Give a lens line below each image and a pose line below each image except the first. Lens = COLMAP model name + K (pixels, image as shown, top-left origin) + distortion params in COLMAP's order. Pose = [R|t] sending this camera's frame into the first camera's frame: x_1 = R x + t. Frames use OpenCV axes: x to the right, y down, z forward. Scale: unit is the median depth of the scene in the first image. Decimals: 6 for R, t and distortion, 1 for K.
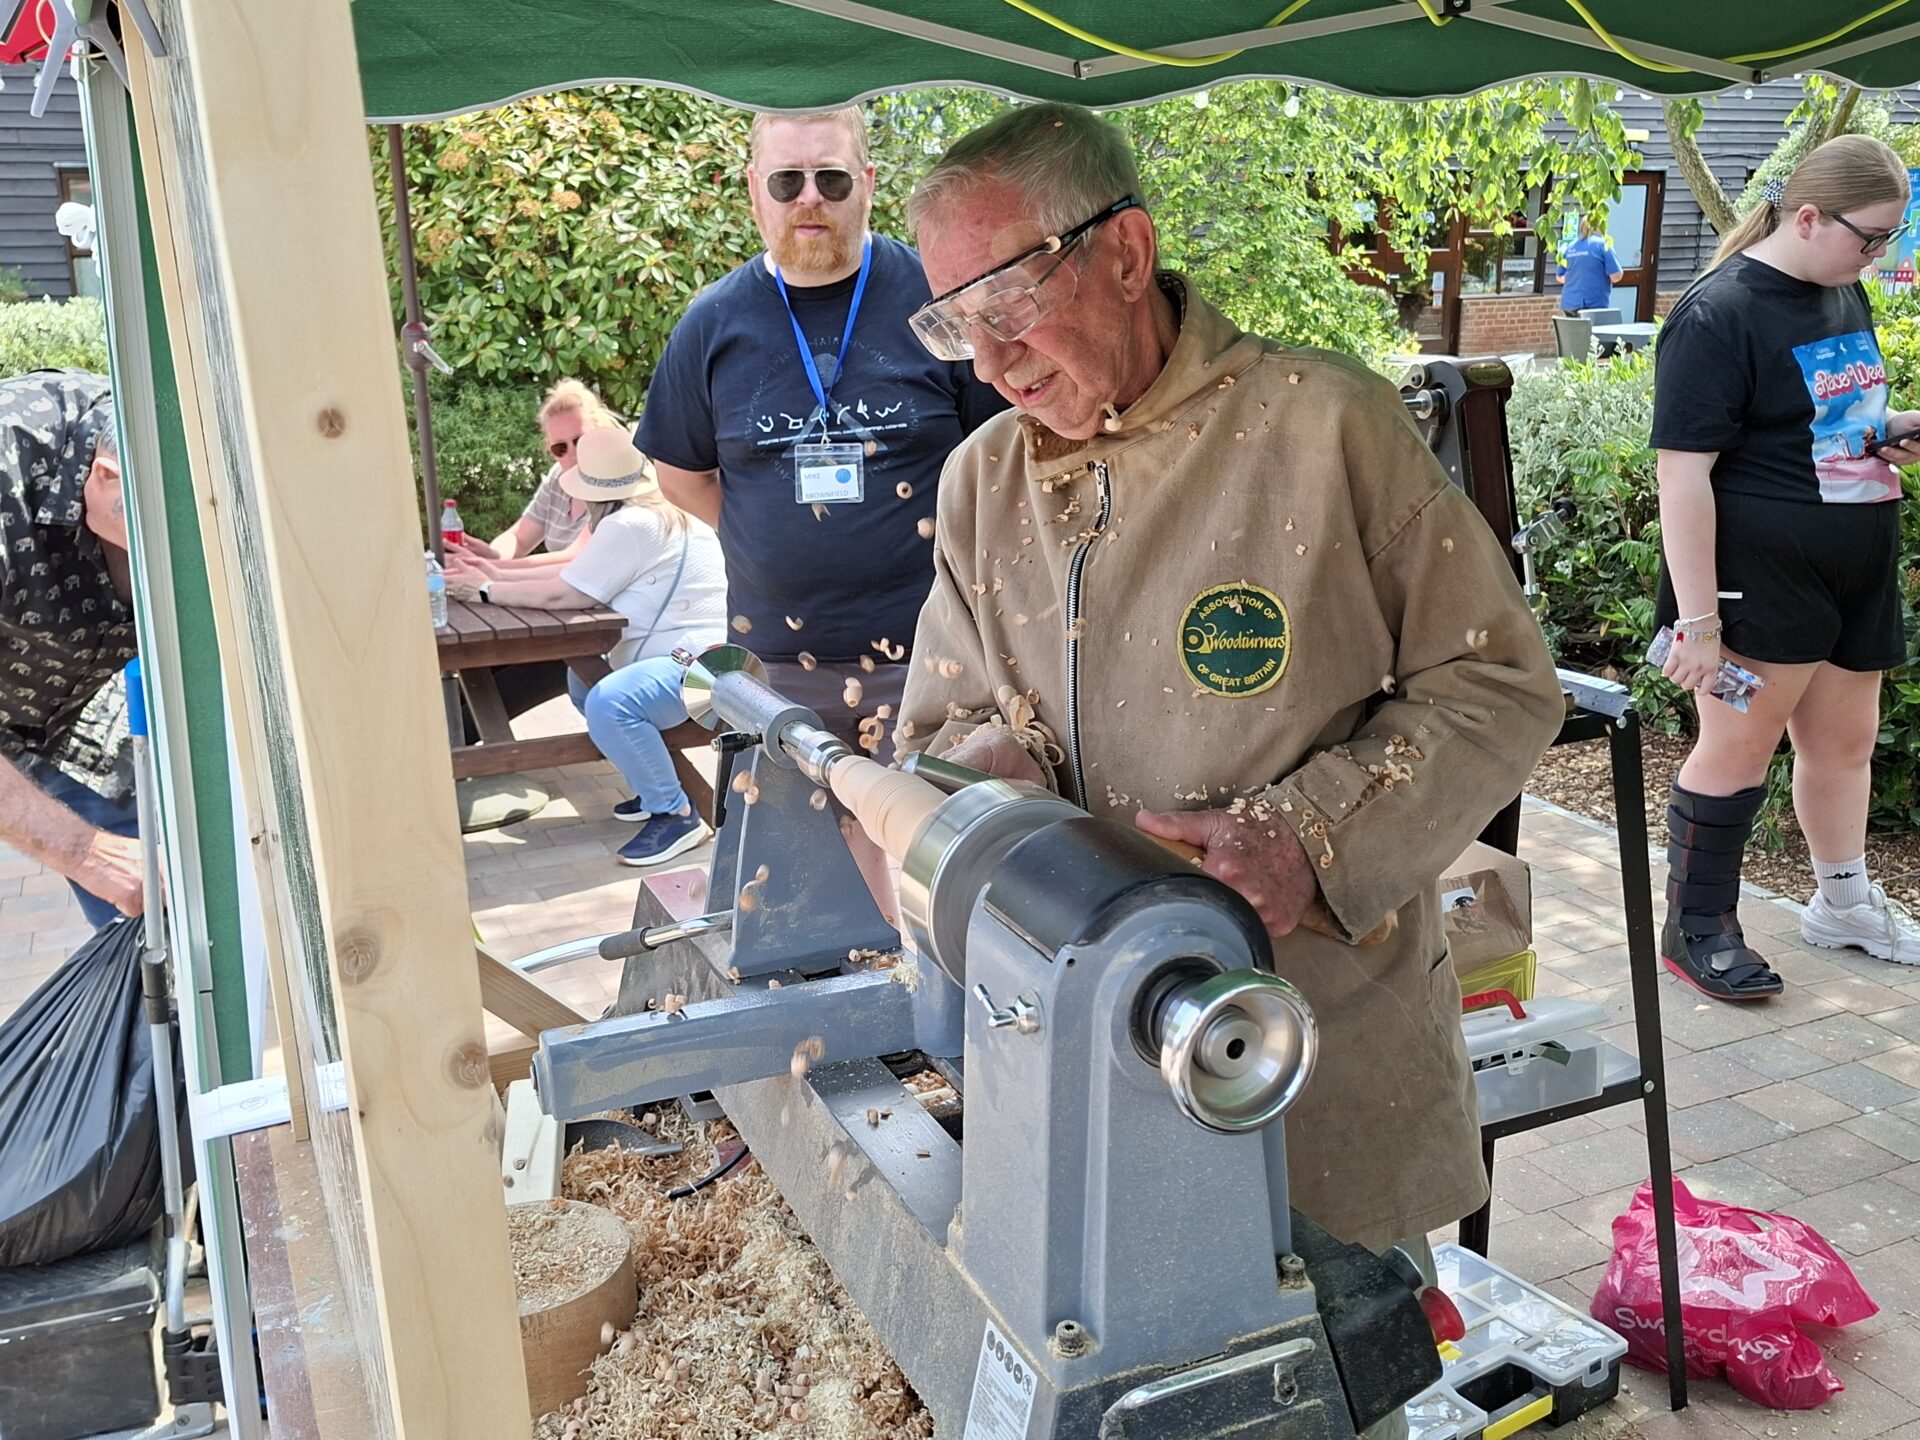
lens RADIAL K [[1759.3, 0, 965.6], [0, 1759.3, 711.7], [0, 0, 1]] dist [0.119519, -0.282939]
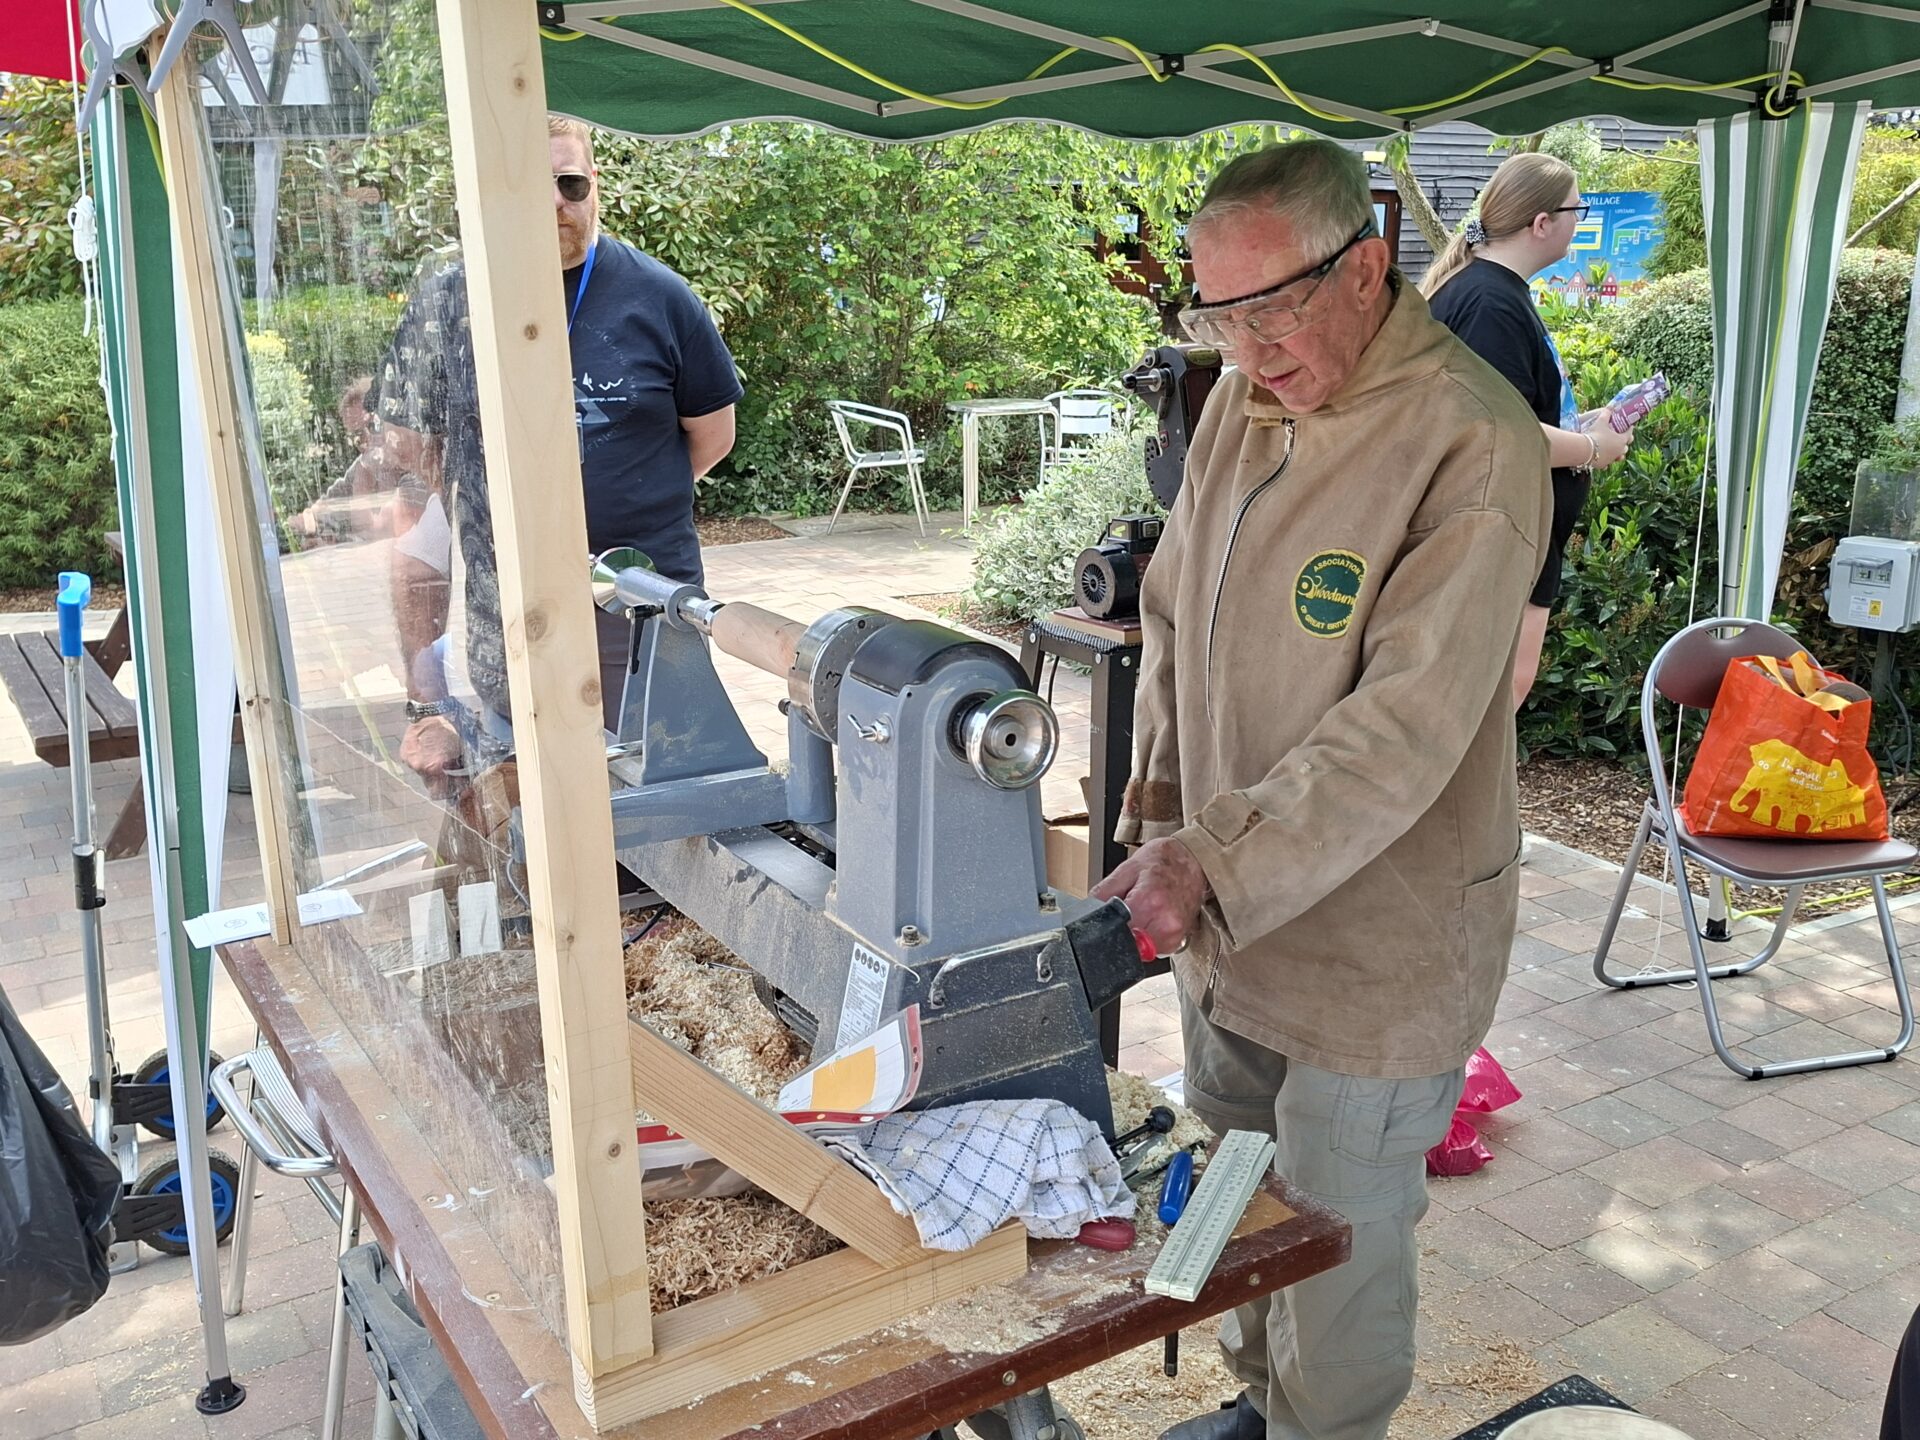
lens RADIAL K [[1759.3, 0, 965.6], [0, 1759.3, 711.7], [0, 0, 1]] dist [0.119519, -0.282939]
pose [[0.992360, -0.014261, 0.122550, -0.018392], [0.014521, 0.999894, -0.001234, 0.034109], [-0.122520, 0.003004, 0.992462, -0.127587]]
